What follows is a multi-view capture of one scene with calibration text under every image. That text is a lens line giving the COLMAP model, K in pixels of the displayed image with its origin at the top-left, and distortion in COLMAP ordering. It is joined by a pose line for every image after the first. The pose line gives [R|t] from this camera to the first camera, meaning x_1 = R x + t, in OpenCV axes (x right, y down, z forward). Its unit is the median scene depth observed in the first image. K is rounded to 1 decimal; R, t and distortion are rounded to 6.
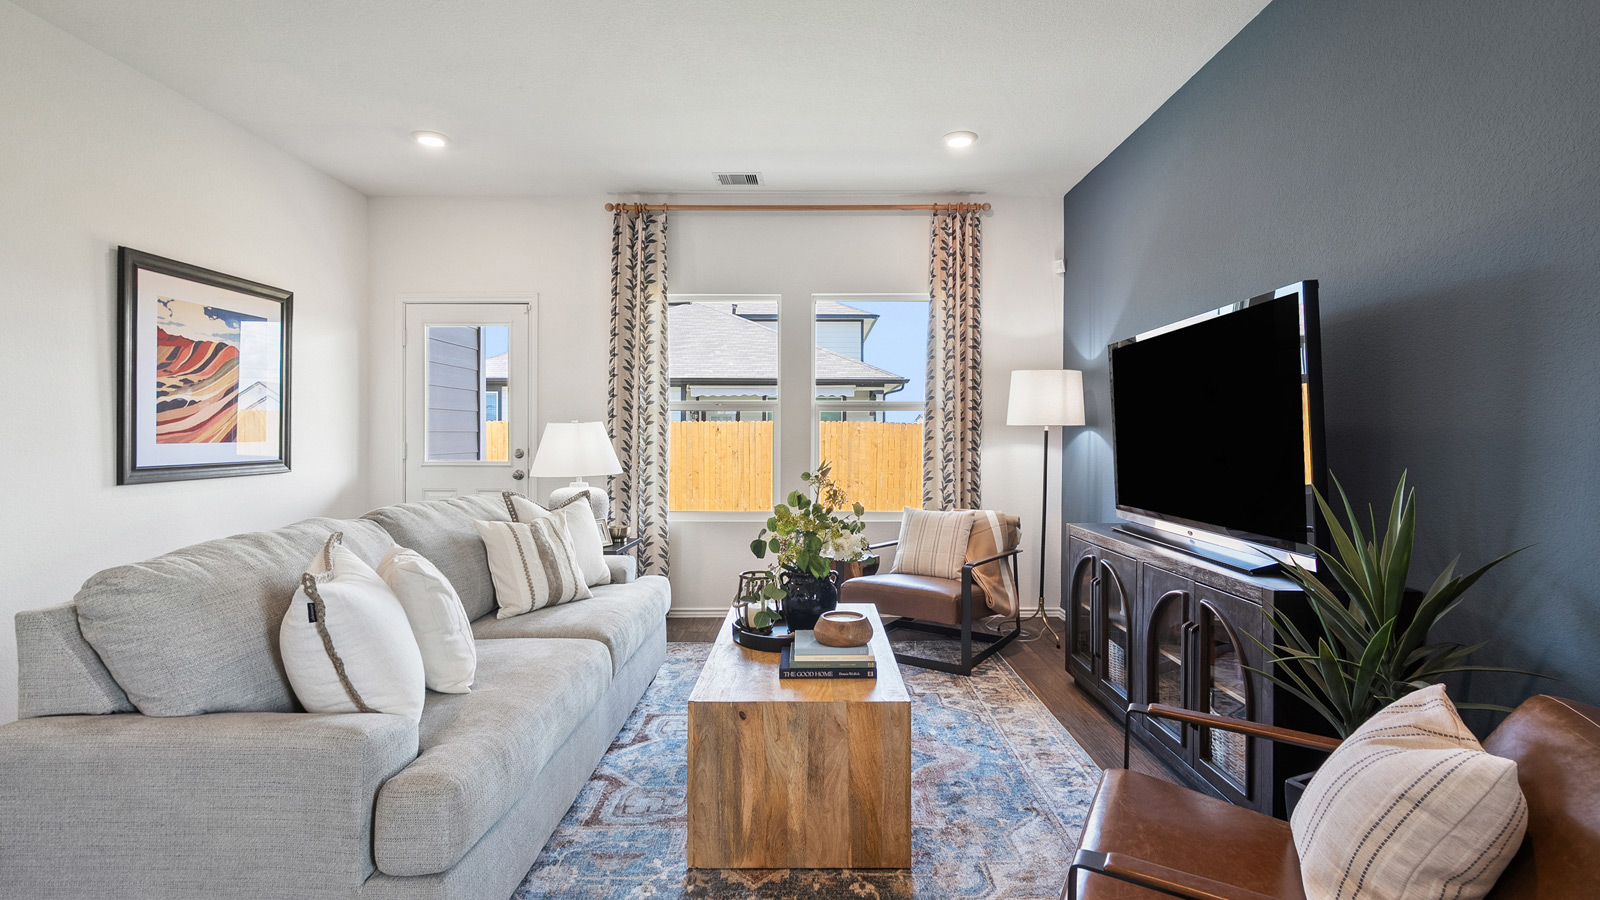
lens RADIAL K [[735.3, 0, 811.9], [0, 735.3, 440.6], [0, 0, 1]] dist [-0.001934, 0.000239]
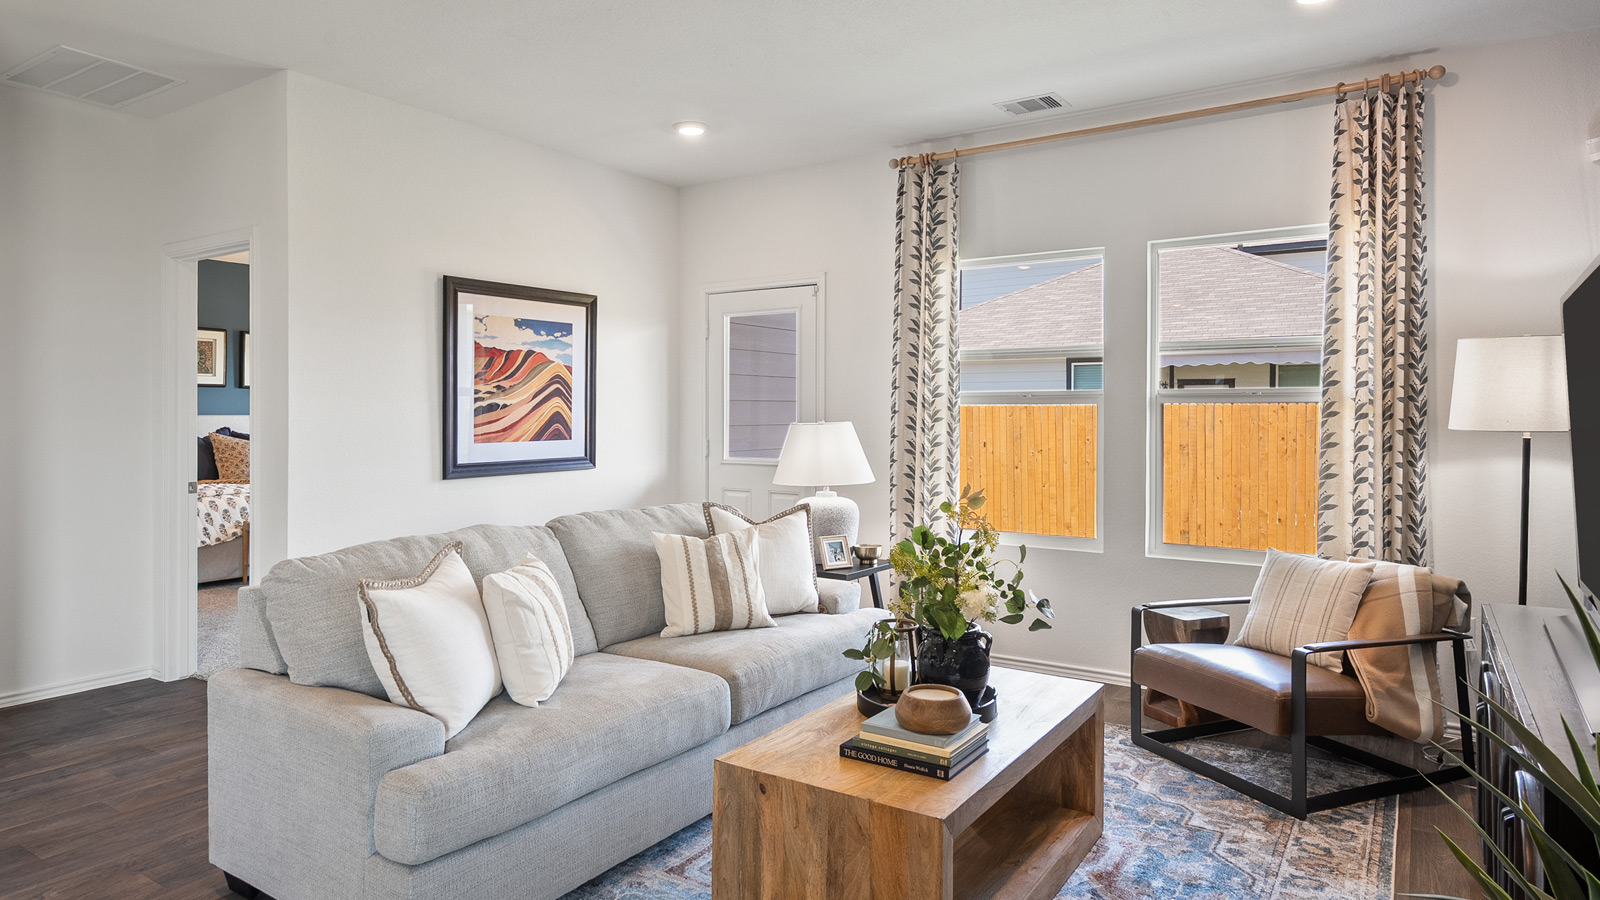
lens RADIAL K [[940.1, 0, 801.3], [0, 940.1, 415.0], [0, 0, 1]] dist [0.007559, 0.002164]
pose [[0.832186, 0.001491, -0.554495, 0.262307], [-0.003637, 0.999990, -0.002771, -0.029000], [0.554485, 0.004322, 0.832183, 0.049690]]
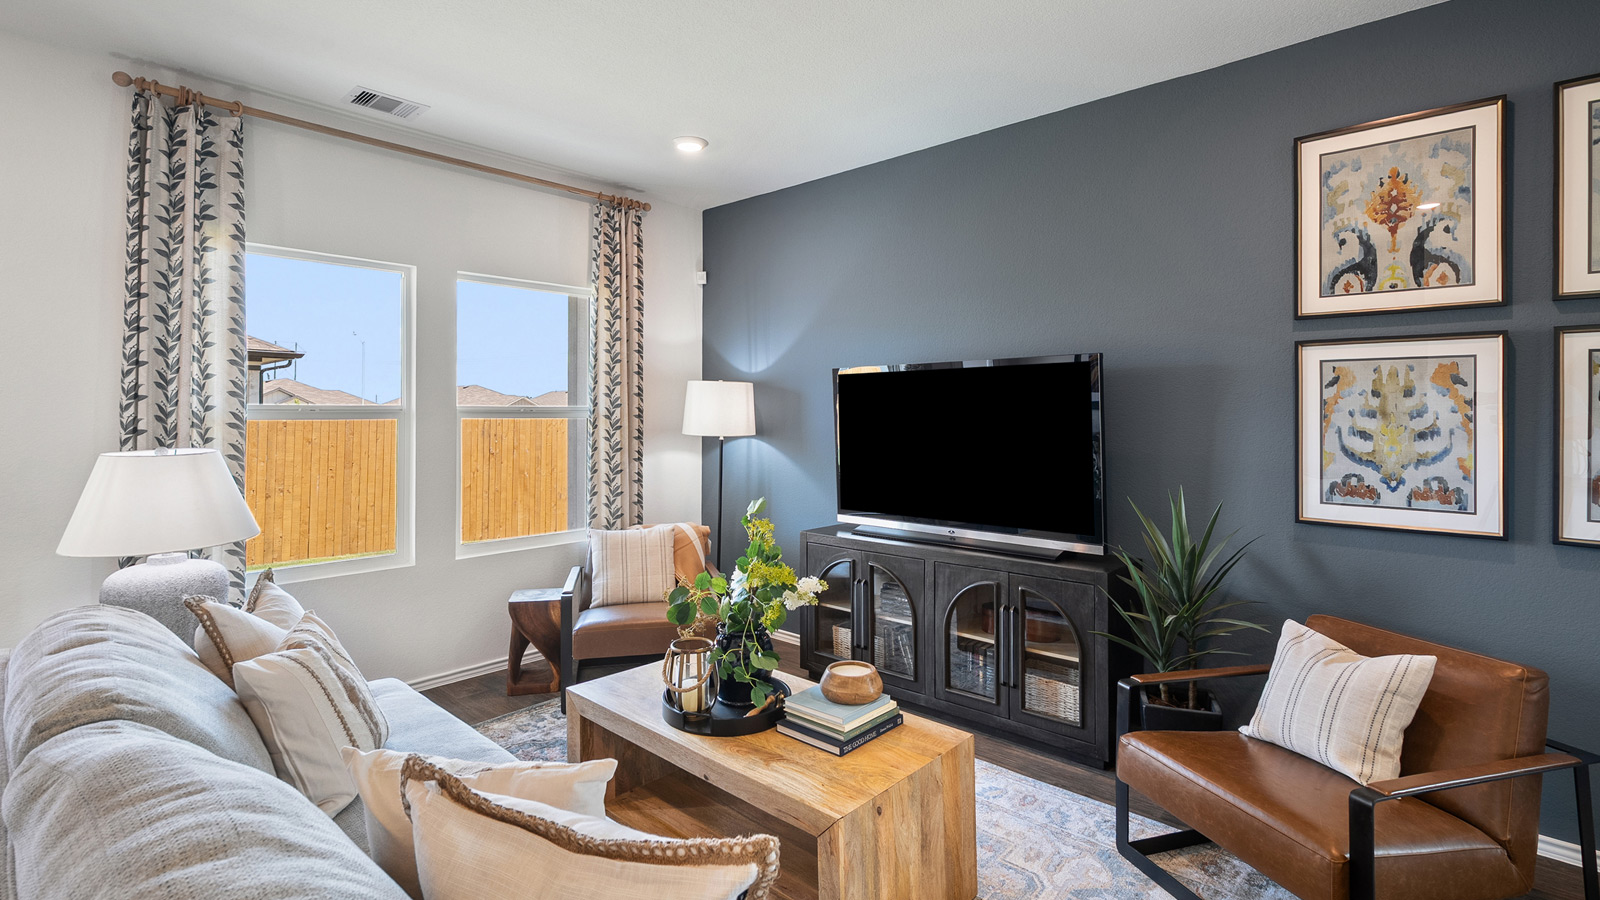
lens RADIAL K [[745.1, 0, 796.5], [0, 745.1, 411.3], [0, 0, 1]] dist [-0.001917, 0.000314]
pose [[0.679211, 0.001927, 0.733941, -0.387055], [0.005109, 0.999960, -0.007353, -0.046883], [-0.733925, 0.008744, 0.679174, 0.218601]]
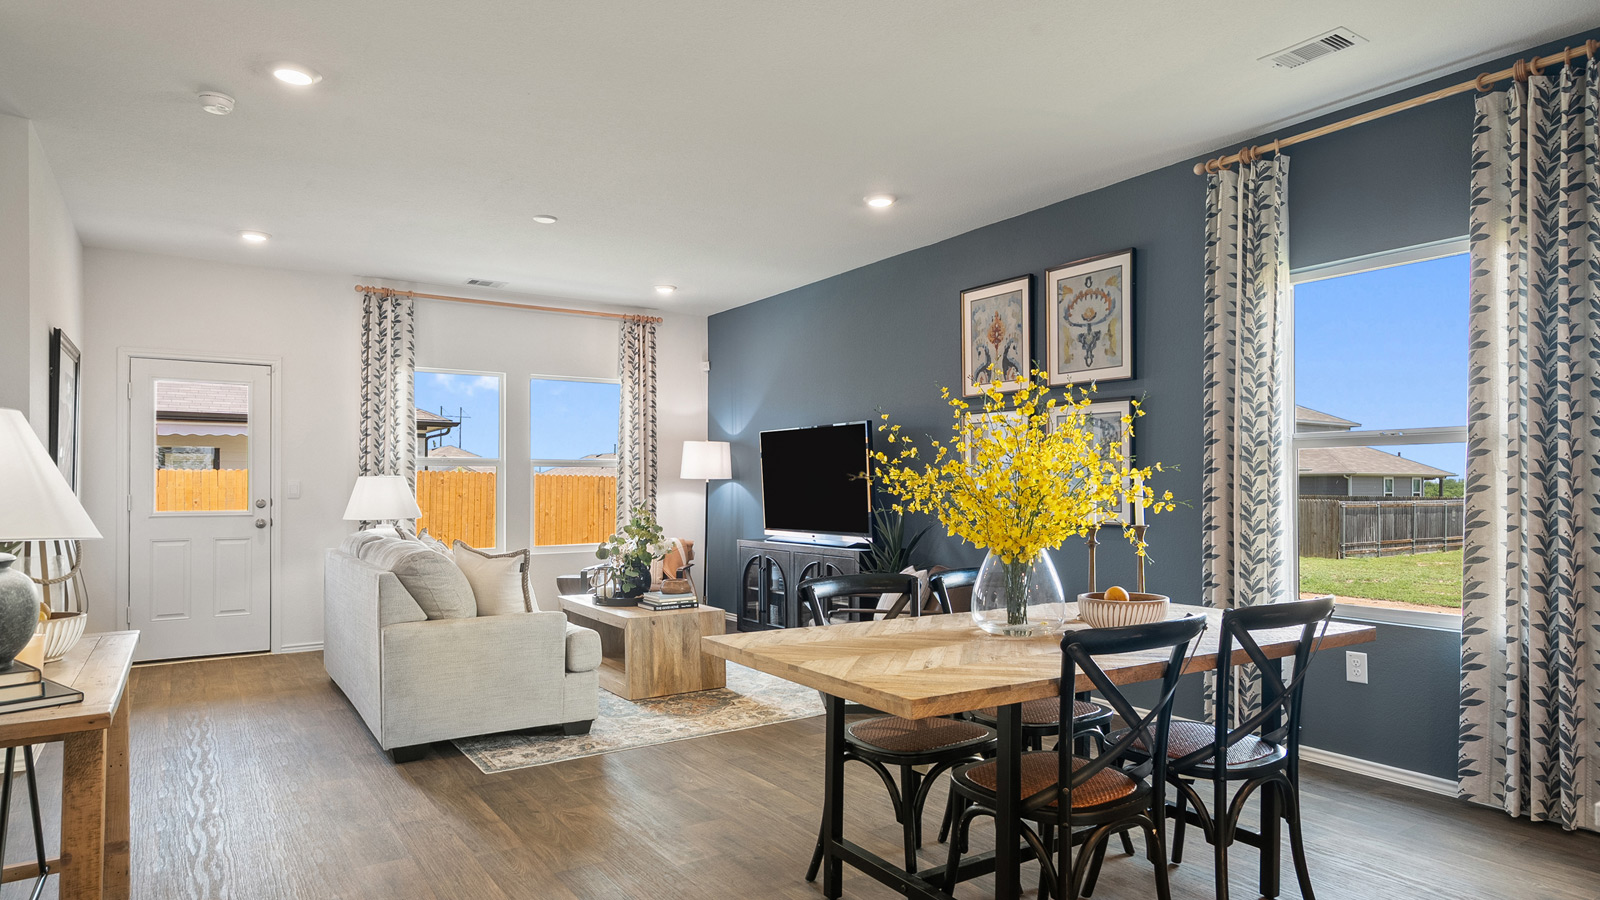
lens RADIAL K [[918.1, 0, 800.7], [0, 918.1, 483.4], [0, 0, 1]] dist [0.004578, -0.000580]
pose [[0.833526, -0.001174, 0.552479, -0.553548], [0.005807, 0.999961, -0.006636, 0.001763], [-0.552450, 0.008740, 0.833500, -0.649136]]
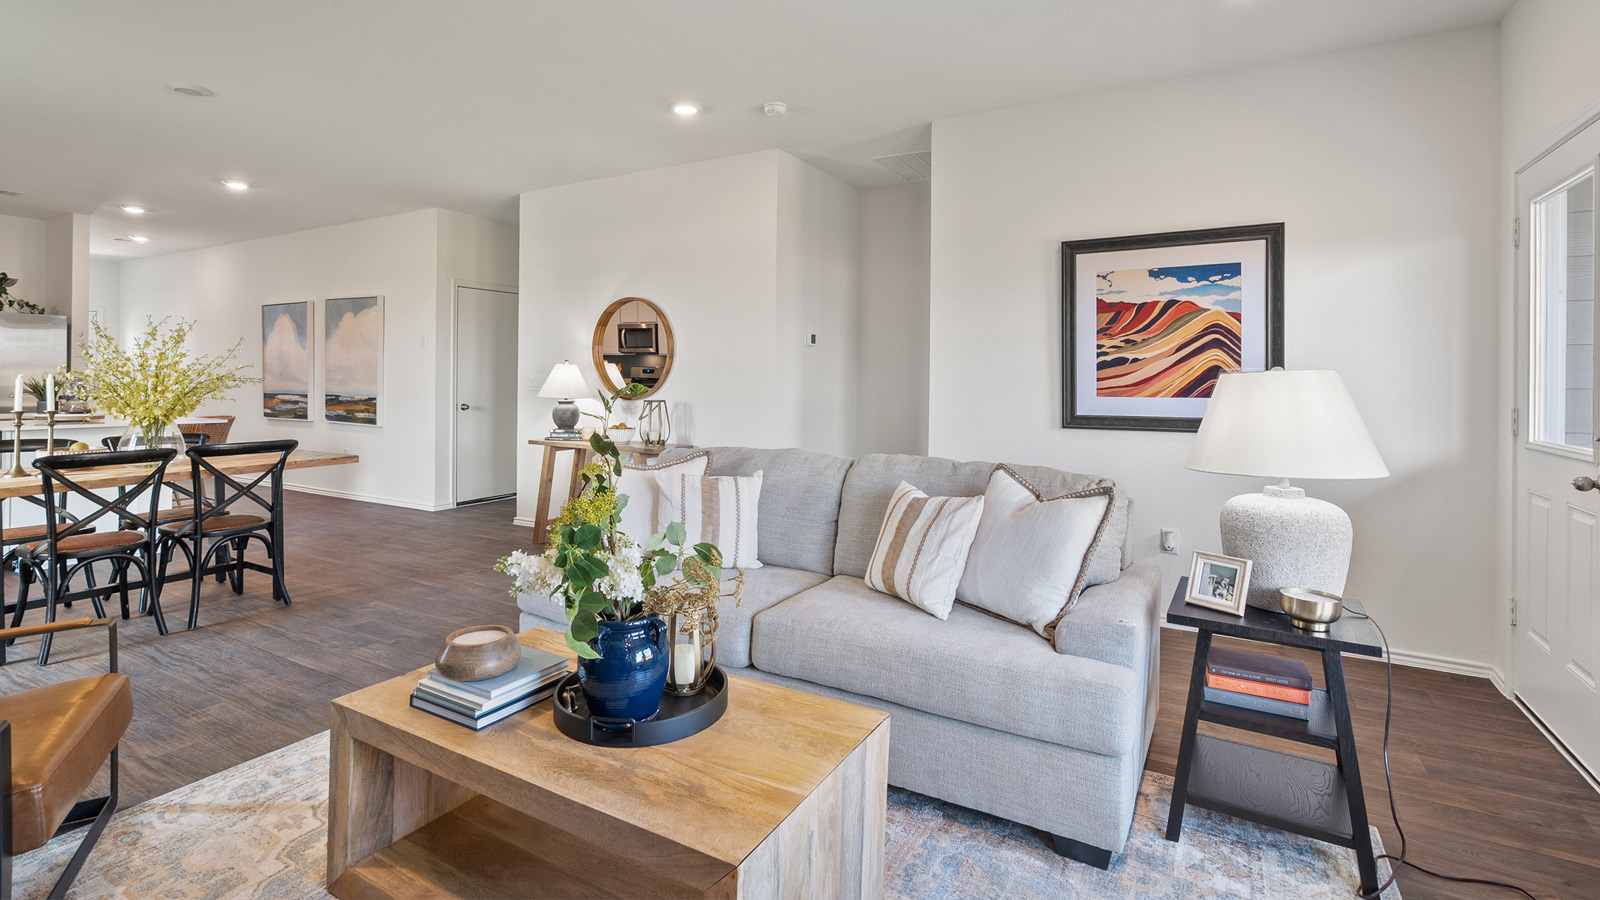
lens RADIAL K [[734.6, 0, 796.4], [0, 734.6, 376.2], [0, 0, 1]] dist [0.002279, 0.000528]
pose [[-0.501286, -0.007600, -0.865248, 0.291834], [-0.012009, 0.999926, -0.001826, -0.015923], [0.865198, 0.009475, -0.501340, 0.901393]]
